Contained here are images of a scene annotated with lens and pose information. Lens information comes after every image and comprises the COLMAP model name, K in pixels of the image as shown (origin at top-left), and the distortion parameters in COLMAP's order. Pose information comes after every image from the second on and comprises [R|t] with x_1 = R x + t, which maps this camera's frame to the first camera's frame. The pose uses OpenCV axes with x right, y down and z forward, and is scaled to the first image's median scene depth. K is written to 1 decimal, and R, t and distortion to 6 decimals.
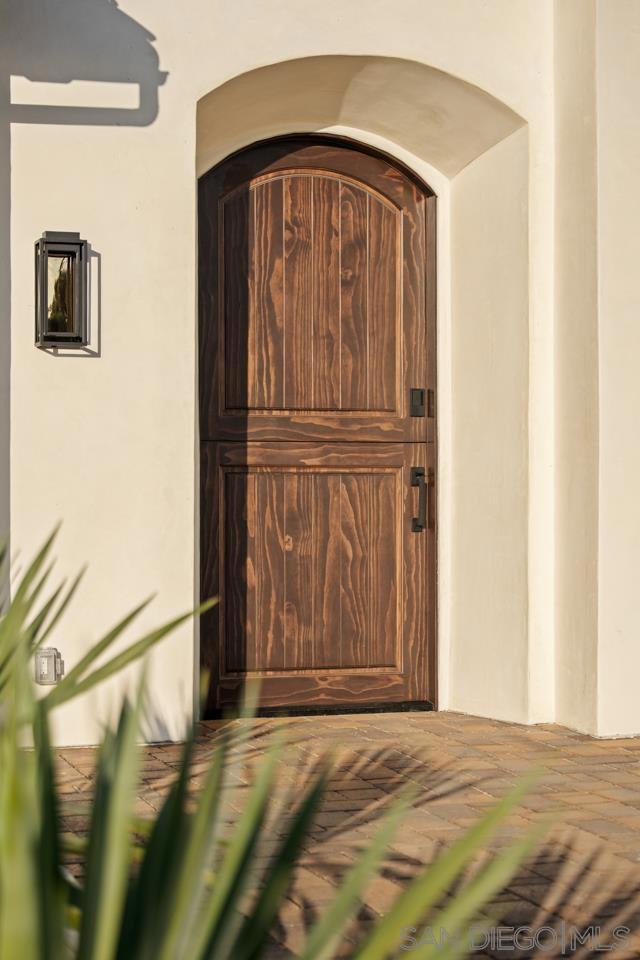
lens RADIAL K [[1806.5, 0, 321.0], [0, 1806.5, 484.8], [0, 0, 1]] dist [0.023887, 0.000000]
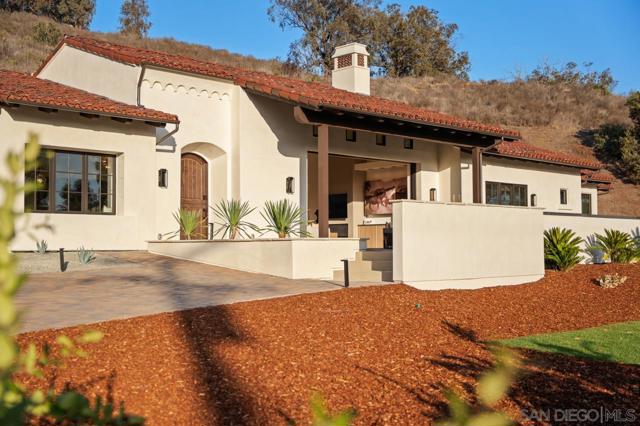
lens RADIAL K [[770.6, 0, 319.6], [0, 770.6, 213.2], [0, 0, 1]] dist [0.101837, 0.000000]
pose [[0.911548, 0.009772, 0.411078, -0.658243], [0.013922, 0.998411, -0.054605, 0.153155], [-0.410958, 0.055498, 0.909963, -1.496088]]
